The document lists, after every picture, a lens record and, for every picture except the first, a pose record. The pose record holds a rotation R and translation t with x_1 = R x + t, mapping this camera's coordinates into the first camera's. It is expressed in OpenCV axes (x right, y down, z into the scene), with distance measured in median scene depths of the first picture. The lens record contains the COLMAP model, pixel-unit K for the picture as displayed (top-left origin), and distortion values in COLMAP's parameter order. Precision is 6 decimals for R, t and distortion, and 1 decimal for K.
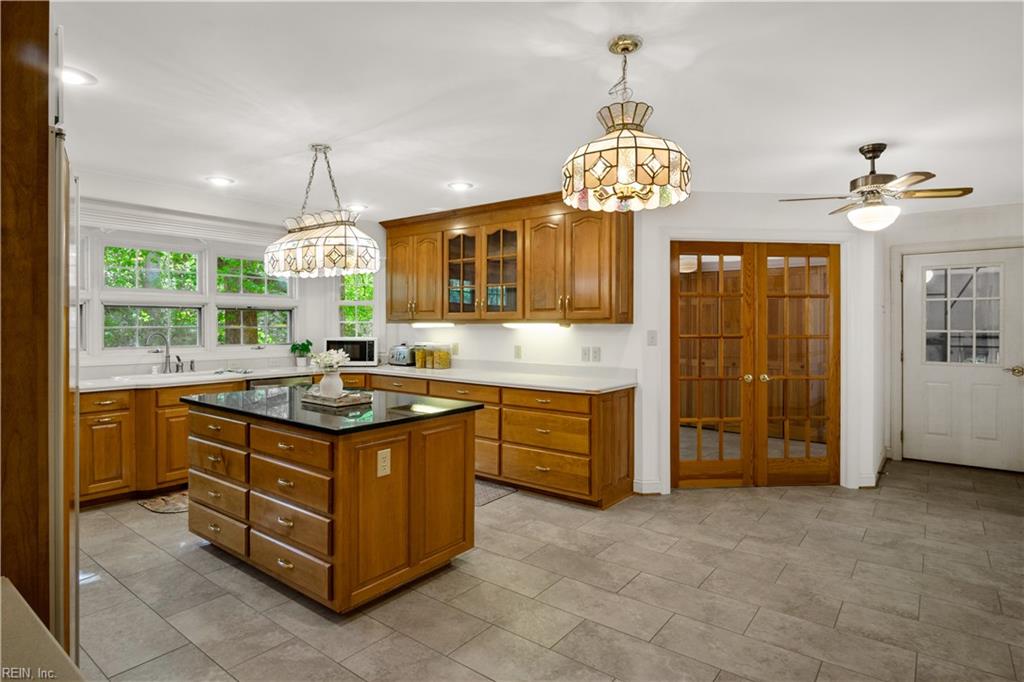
lens RADIAL K [[553.9, 0, 511.0], [0, 553.9, 328.0], [0, 0, 1]] dist [-0.003845, -0.000821]
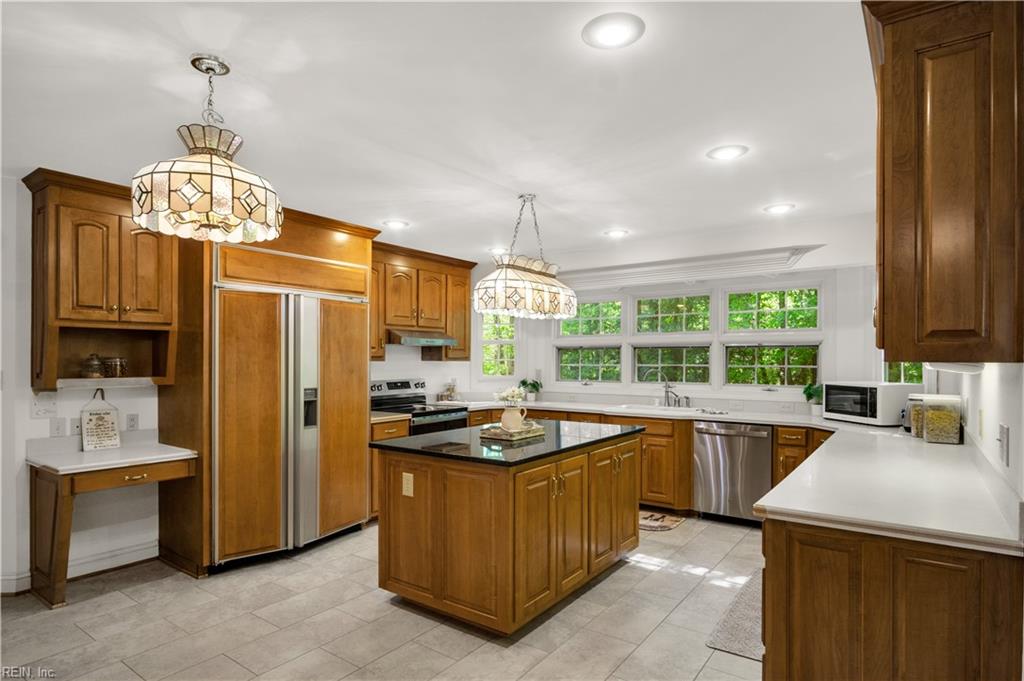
lens RADIAL K [[562.7, 0, 507.5], [0, 562.7, 360.7], [0, 0, 1]] dist [-0.003780, -0.001349]
pose [[0.020043, -0.002479, -0.999796, 0.555605], [-0.009182, 0.999954, -0.002664, -0.005040], [0.999757, 0.009234, 0.020020, 0.707214]]
